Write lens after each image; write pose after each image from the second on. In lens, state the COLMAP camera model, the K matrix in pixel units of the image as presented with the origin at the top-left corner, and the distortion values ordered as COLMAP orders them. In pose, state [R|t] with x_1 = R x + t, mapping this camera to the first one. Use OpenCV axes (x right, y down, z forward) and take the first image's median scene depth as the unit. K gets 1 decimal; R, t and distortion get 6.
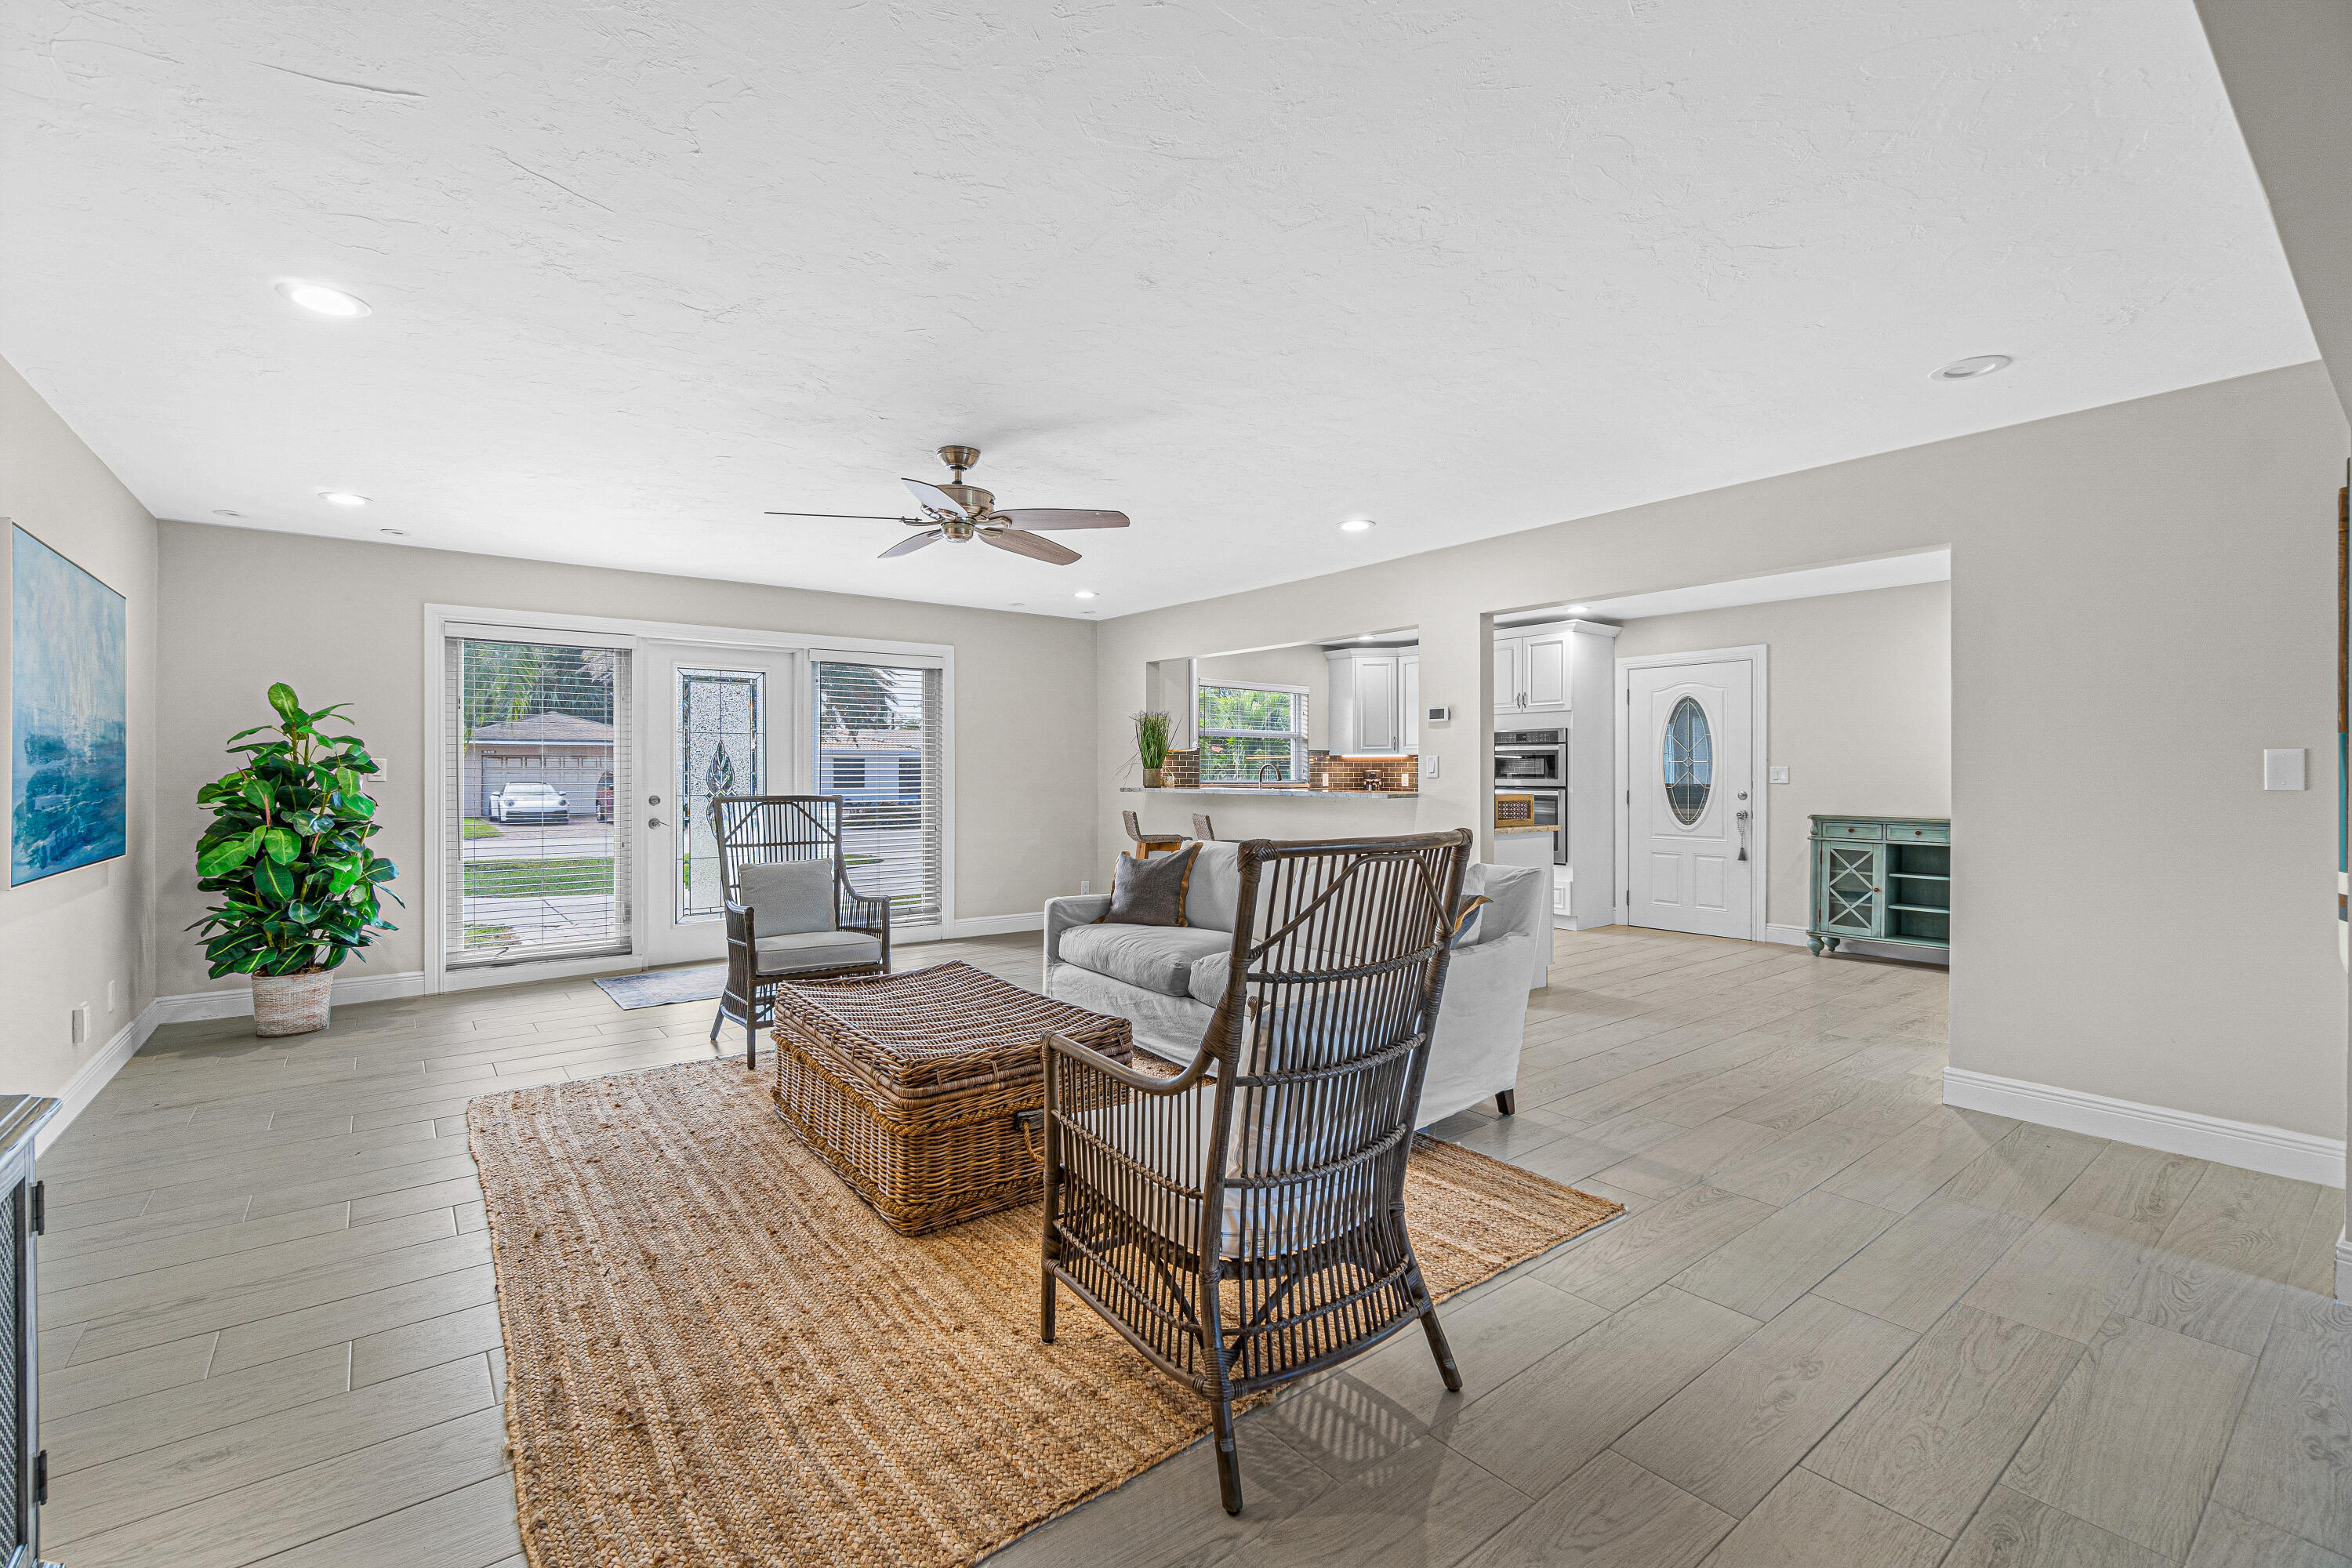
lens RADIAL K [[1016.2, 0, 1155.8], [0, 1016.2, 772.4], [0, 0, 1]] dist [0.000266, 0.000388]
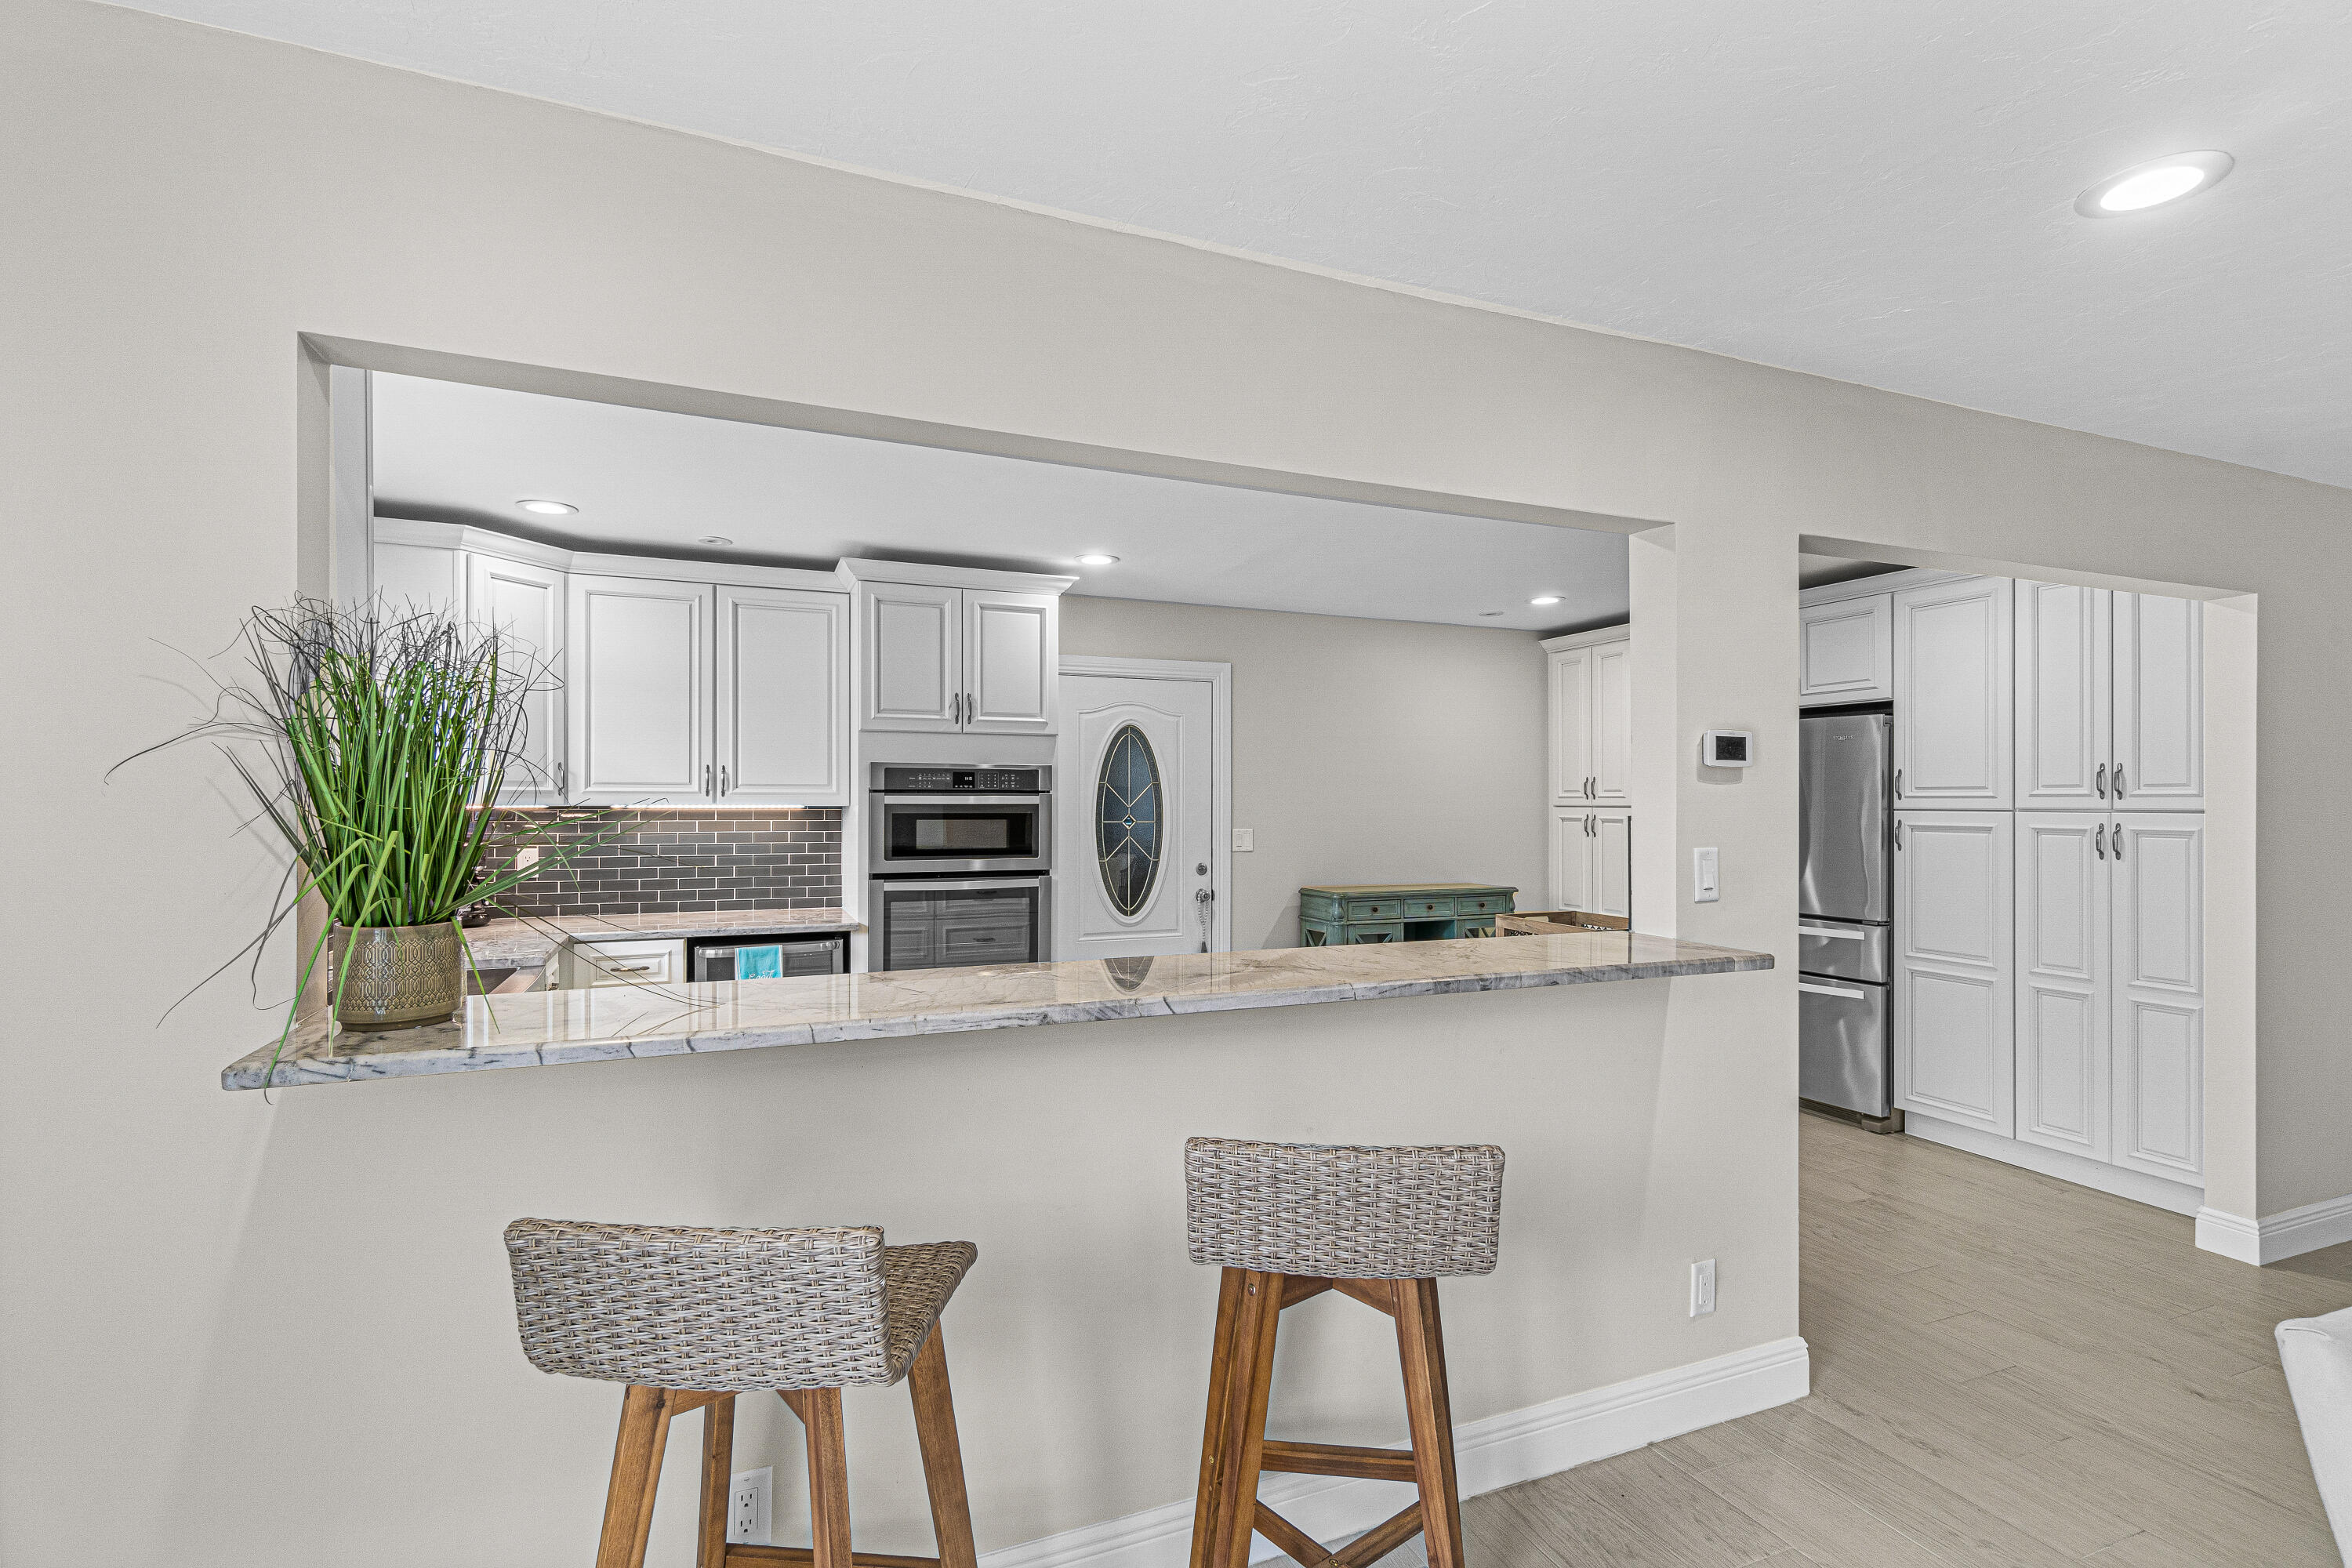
lens RADIAL K [[1063.4, 0, 1149.1], [0, 1063.4, 798.1], [0, 0, 1]] dist [0.000958, 0.000191]
pose [[0.270513, 0.001119, 0.962716, -0.147073], [-0.002042, 0.999998, -0.000588, -0.025556], [-0.962714, -0.001807, 0.270515, 0.788043]]
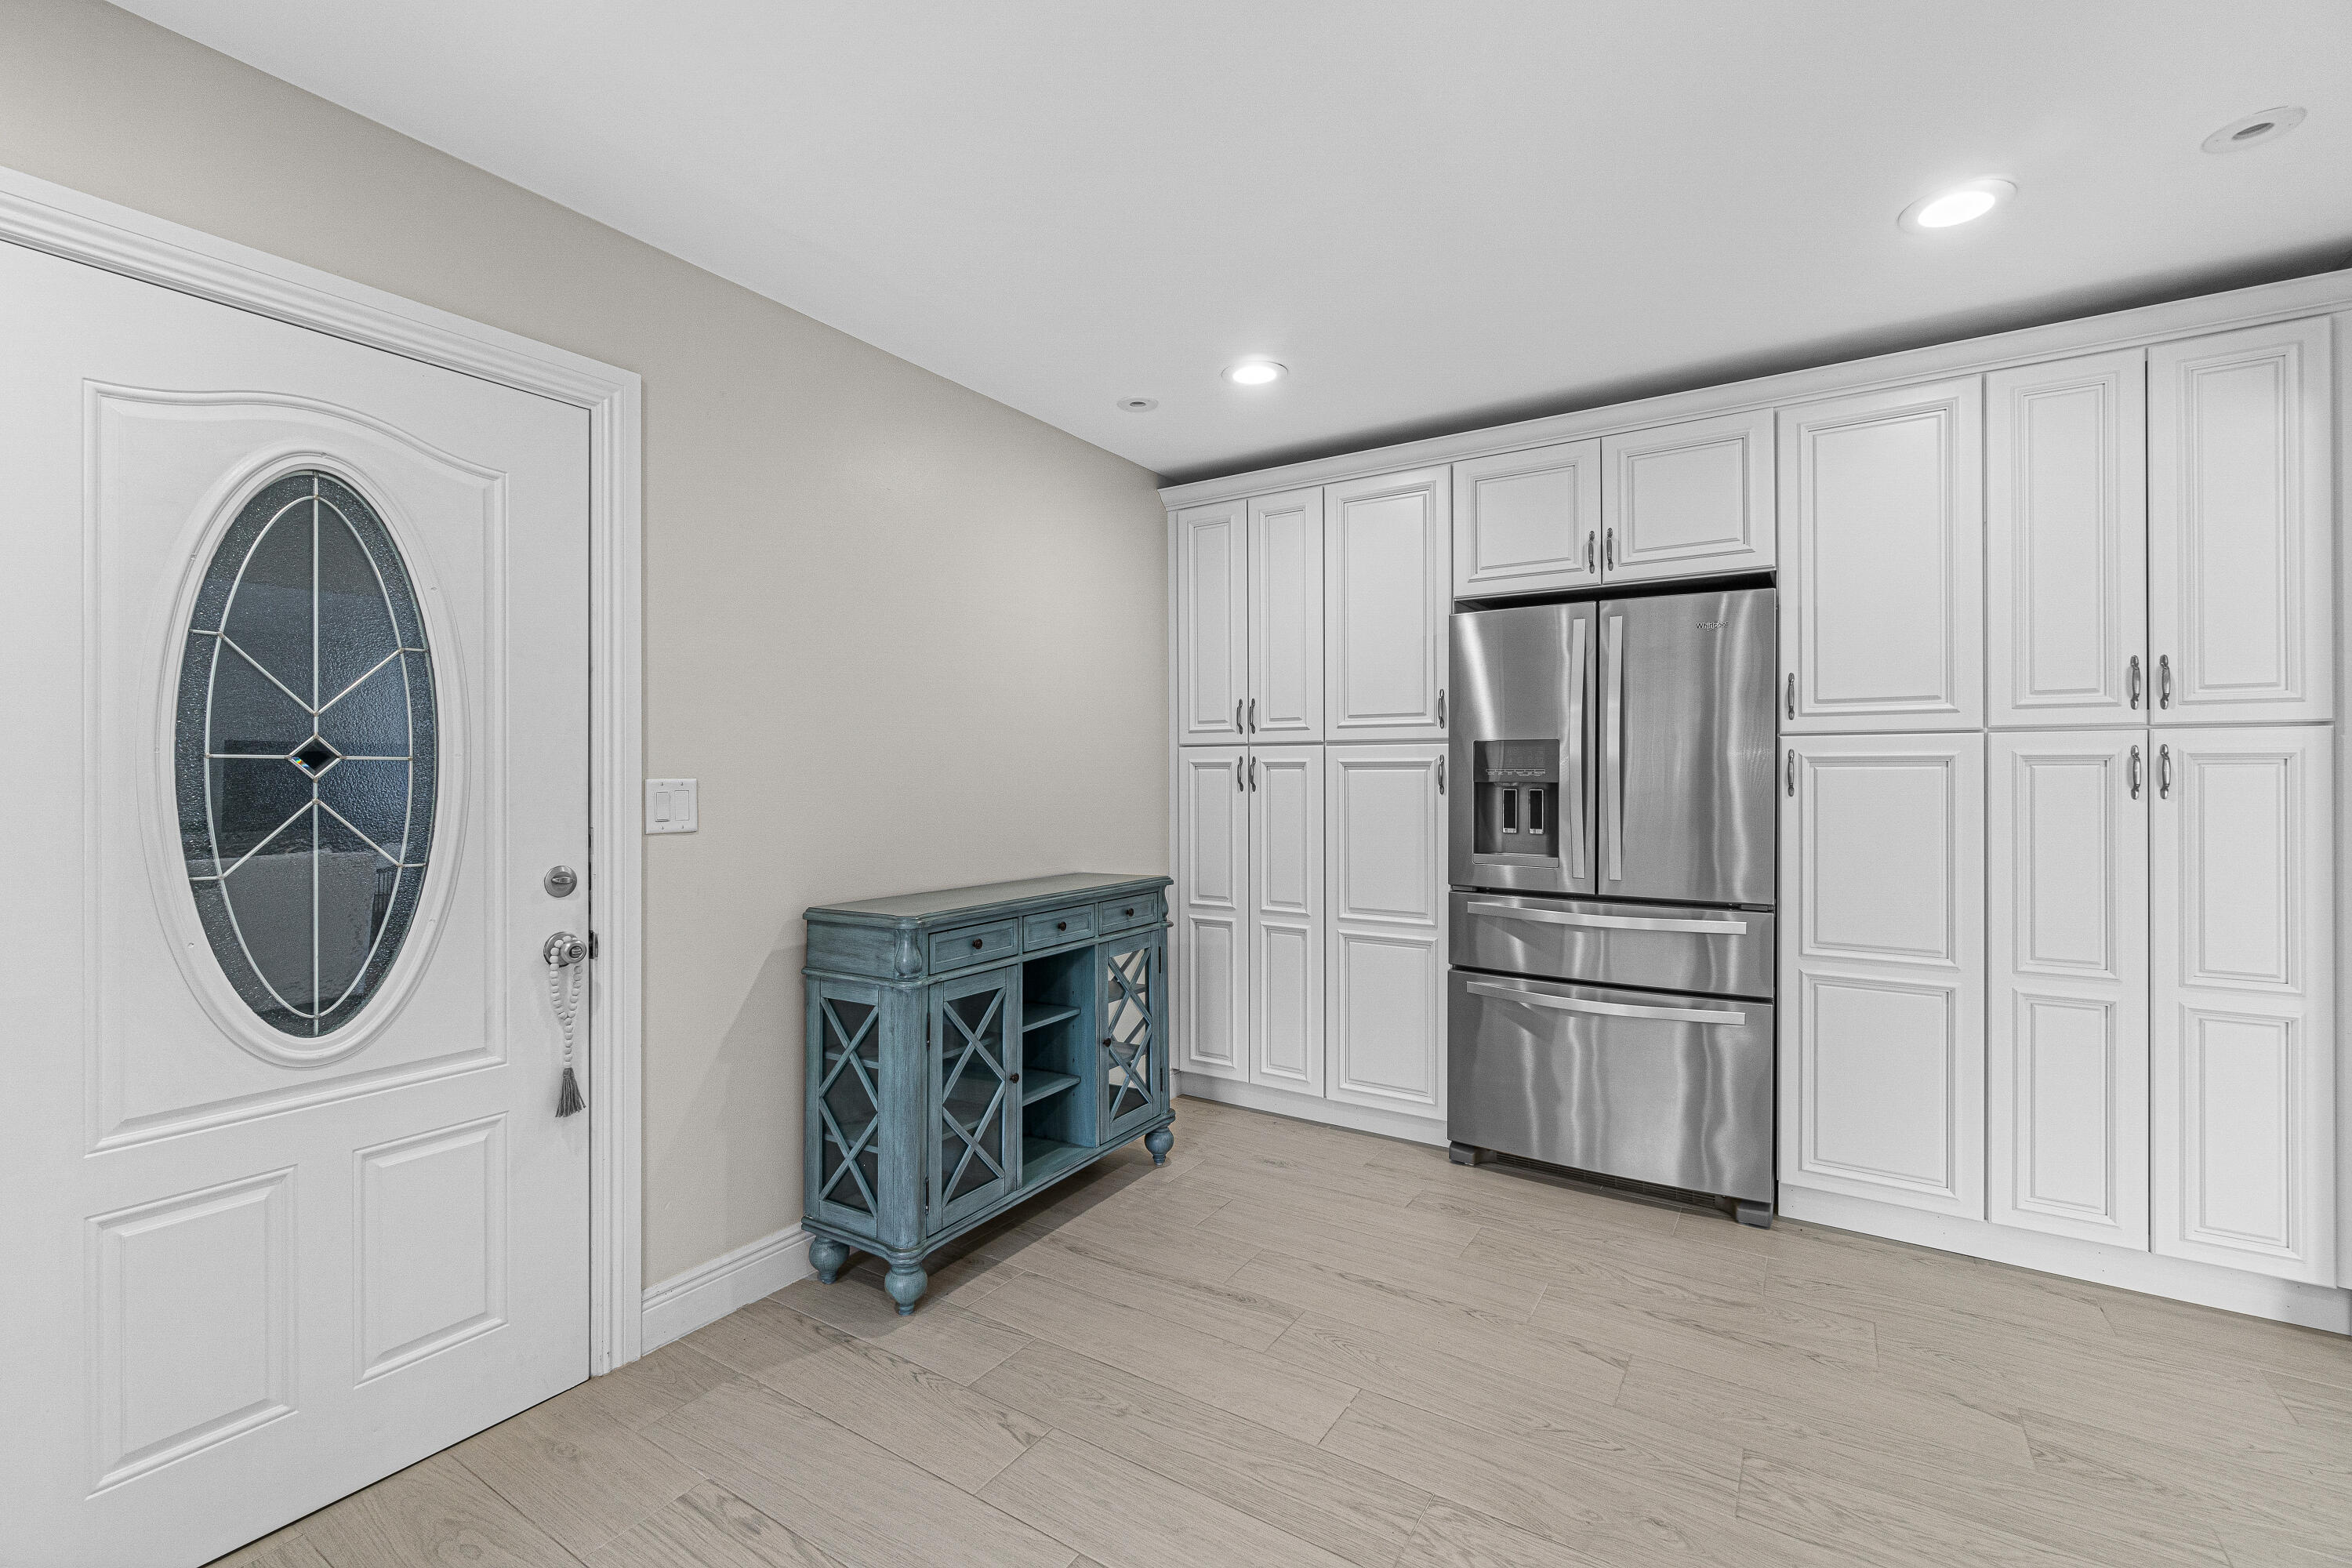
lens RADIAL K [[1029.1, 0, 1156.4], [0, 1029.1, 773.7], [0, 0, 1]] dist [0.000586, 0.000253]
pose [[-0.326515, 0.000864, 0.945192, 0.242457], [0.000975, 0.999999, -0.000577, -0.006411], [-0.945192, 0.000733, -0.326515, 0.887328]]
